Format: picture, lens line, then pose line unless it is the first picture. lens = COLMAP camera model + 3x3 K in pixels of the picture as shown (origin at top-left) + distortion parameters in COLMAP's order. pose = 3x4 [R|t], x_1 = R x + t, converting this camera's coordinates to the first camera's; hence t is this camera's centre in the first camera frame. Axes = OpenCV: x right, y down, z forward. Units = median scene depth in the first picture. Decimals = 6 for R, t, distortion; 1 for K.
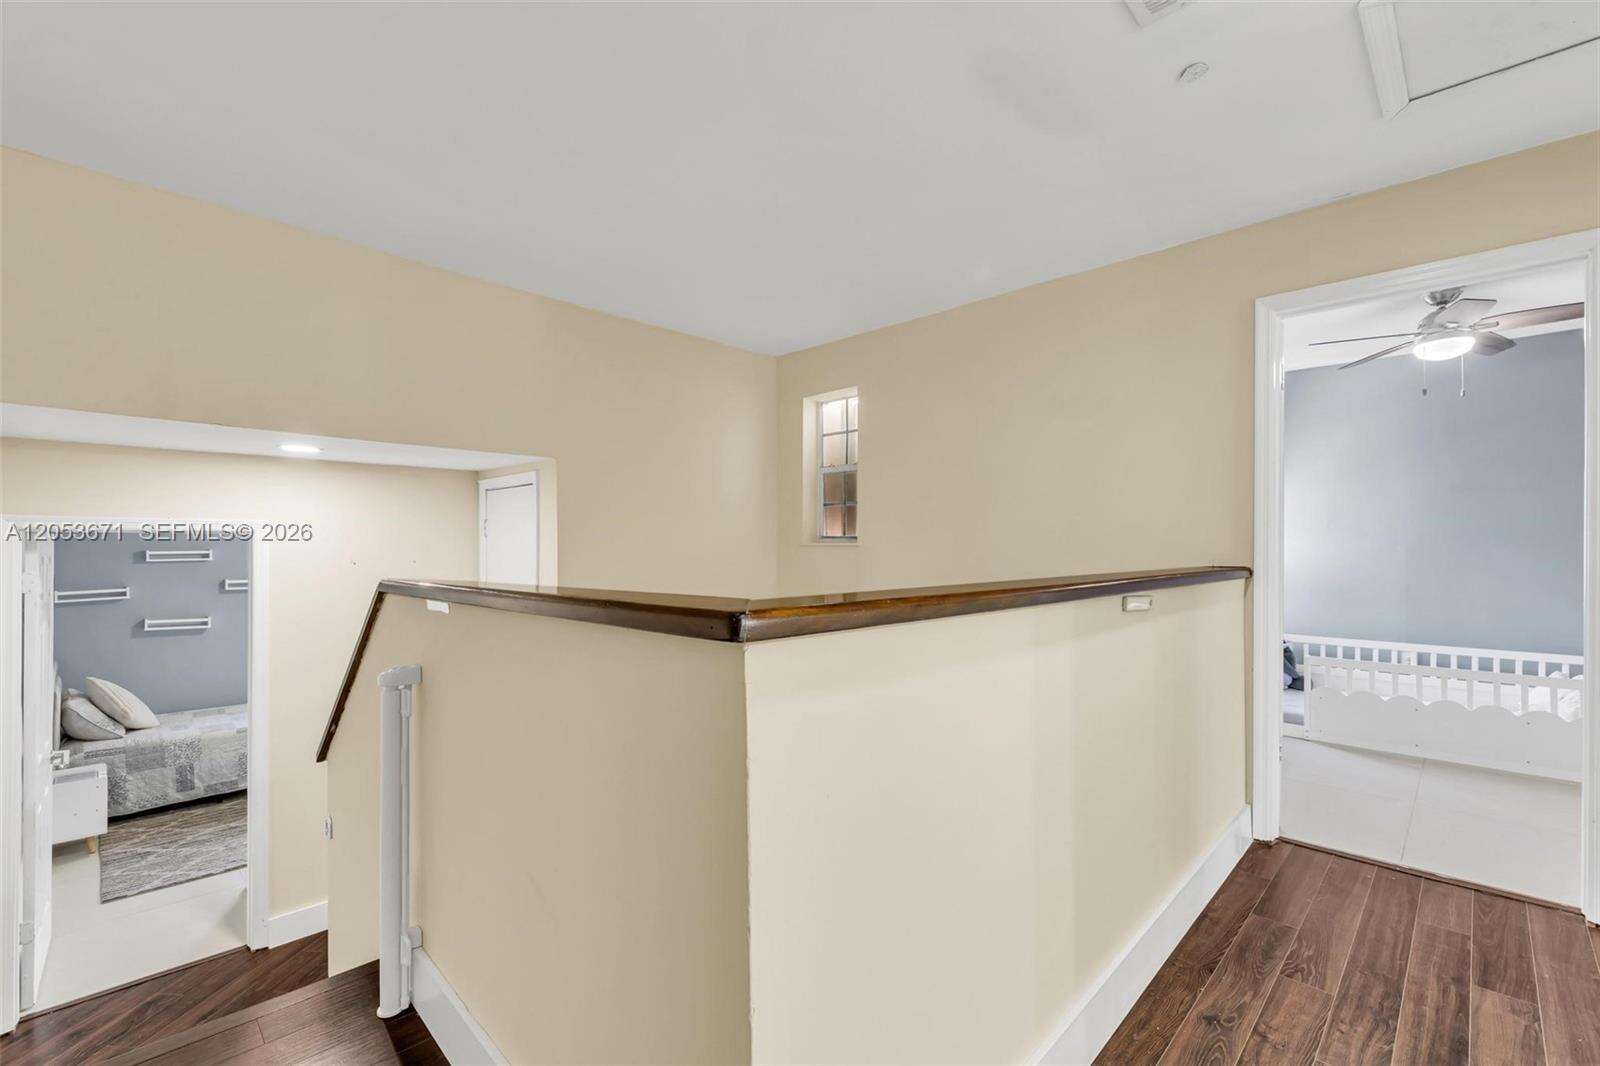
lens RADIAL K [[696.8, 0, 811.7], [0, 696.8, 546.5], [0, 0, 1]] dist [-0.001032, -0.000335]
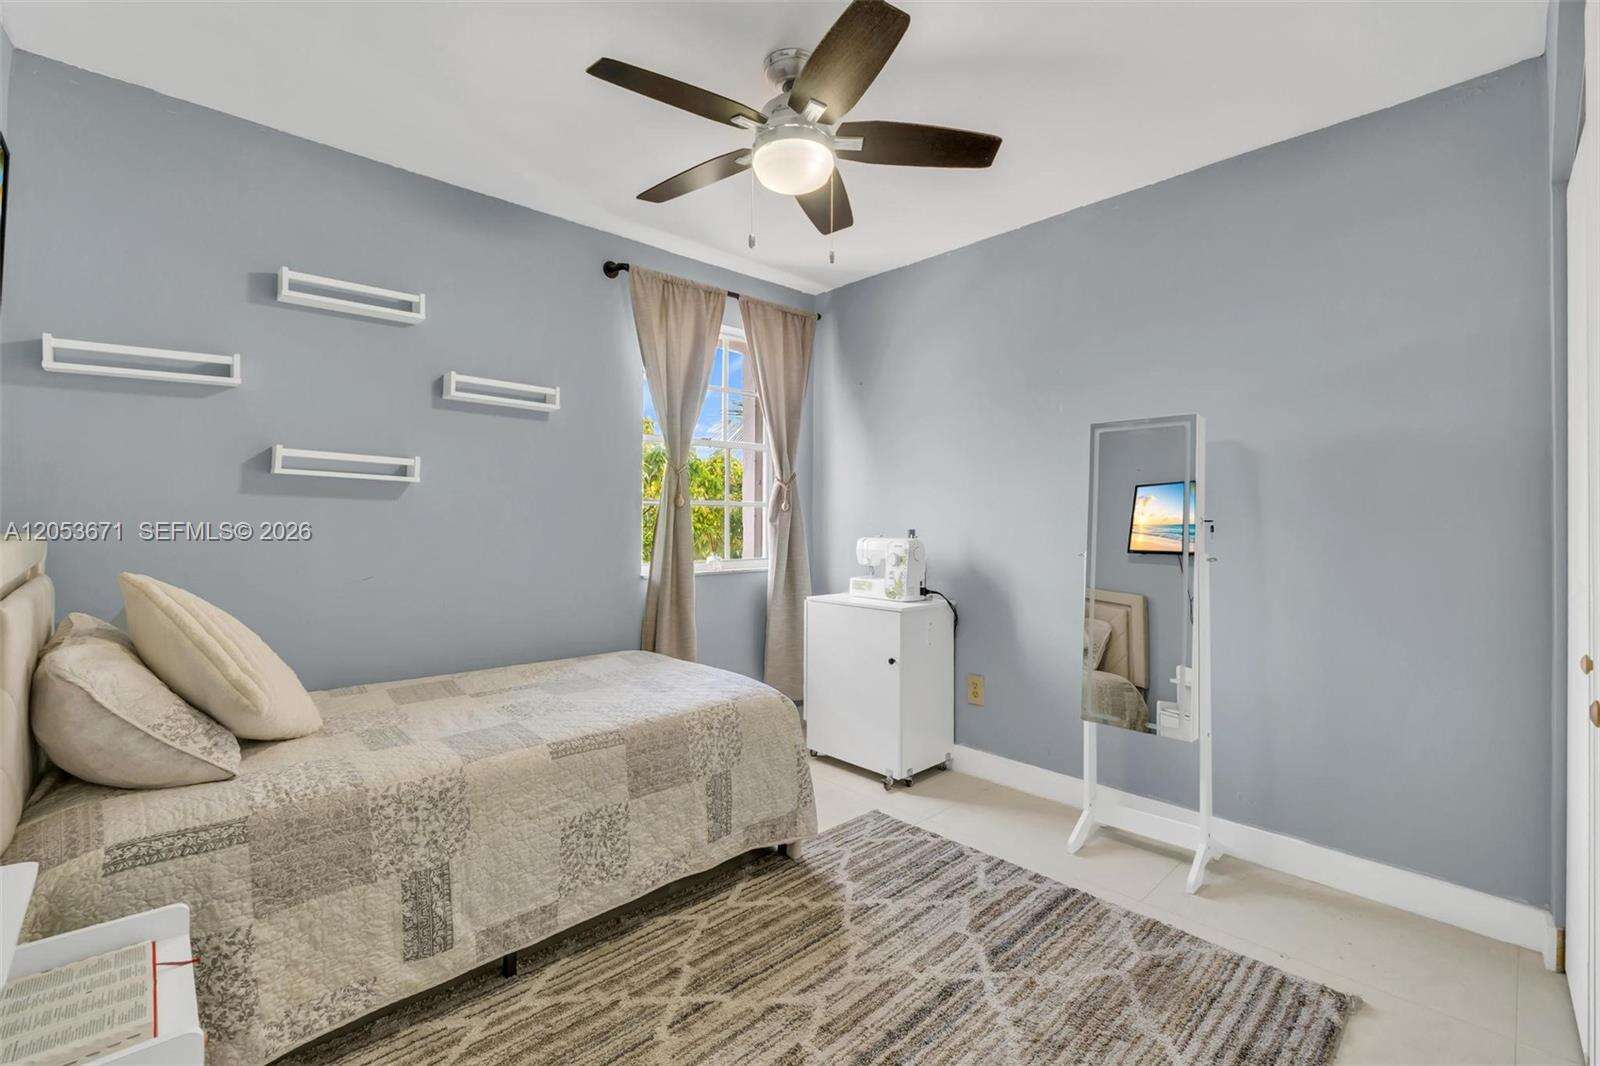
lens RADIAL K [[696.8, 0, 796.3], [0, 696.8, 520.9], [0, 0, 1]] dist [-0.001032, -0.000335]
pose [[0.998249, 0.007297, -0.058695, -0.724059], [-0.007327, 0.999973, -0.000306, 0.161740], [0.058691, 0.000735, 0.998276, 0.707468]]
